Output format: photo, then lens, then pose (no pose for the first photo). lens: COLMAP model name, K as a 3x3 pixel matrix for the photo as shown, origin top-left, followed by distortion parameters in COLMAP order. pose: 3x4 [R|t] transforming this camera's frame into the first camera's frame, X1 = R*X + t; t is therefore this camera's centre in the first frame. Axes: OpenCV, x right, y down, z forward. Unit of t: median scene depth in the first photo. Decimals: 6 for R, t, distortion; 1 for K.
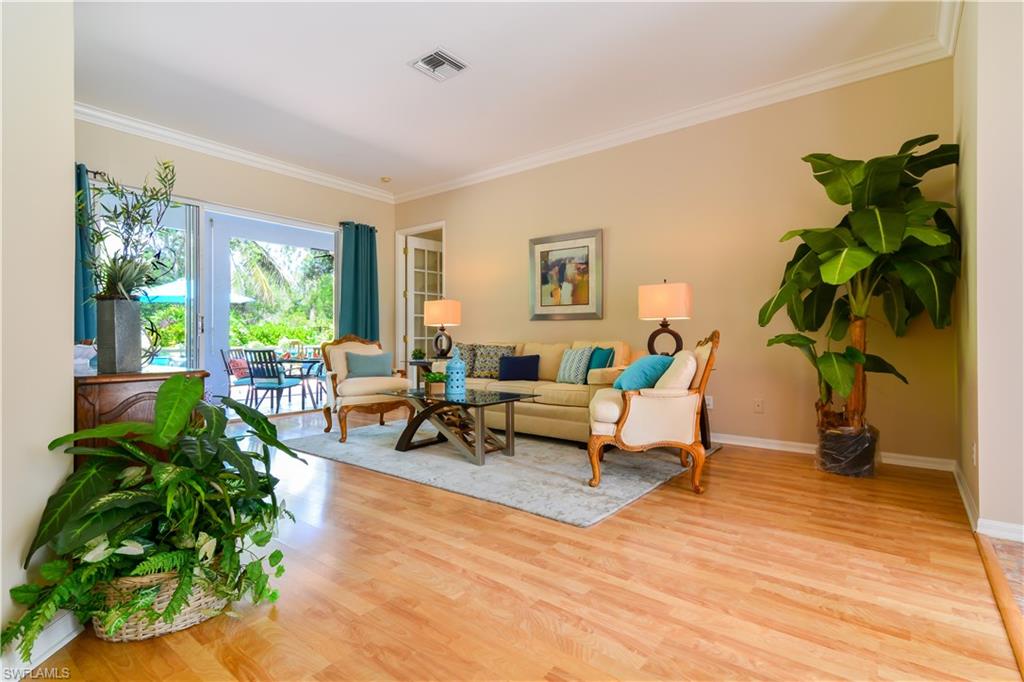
lens RADIAL K [[499.5, 0, 506.0], [0, 499.5, 338.5], [0, 0, 1]] dist [-0.001912, -0.015058]
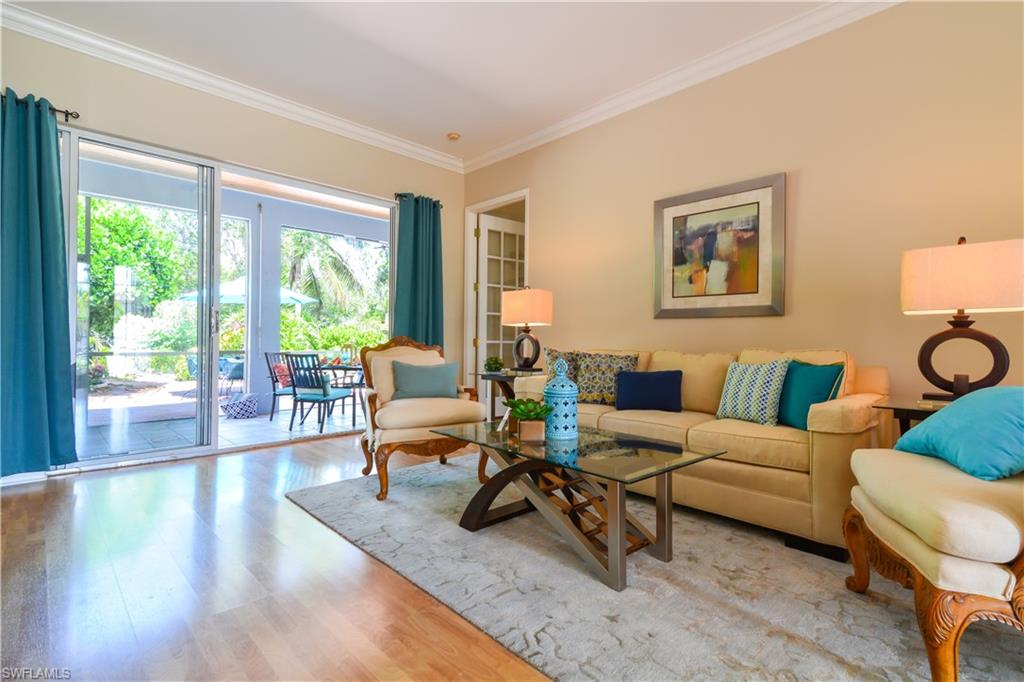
lens RADIAL K [[481.8, 0, 509.4], [0, 481.8, 338.2], [0, 0, 1]] dist [0.022501, -0.008438]
pose [[0.992135, 0.010190, -0.124760, -0.071239], [-0.011452, 0.999890, -0.009399, -0.000462], [0.124650, 0.010754, 0.992142, 0.333542]]
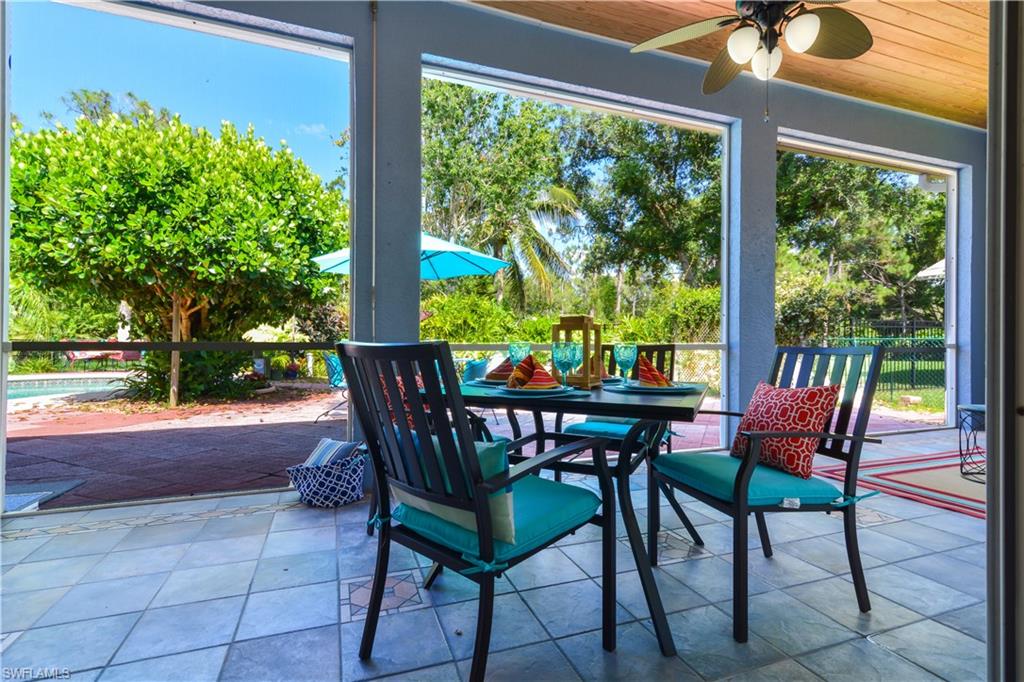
lens RADIAL K [[481.8, 0, 509.4], [0, 481.8, 338.2], [0, 0, 1]] dist [0.022501, -0.008438]
pose [[0.860333, 0.000851, -0.509731, -0.498701], [-0.004835, 0.999967, -0.006493, 0.030641], [0.509709, 0.008050, 0.860309, 1.185624]]
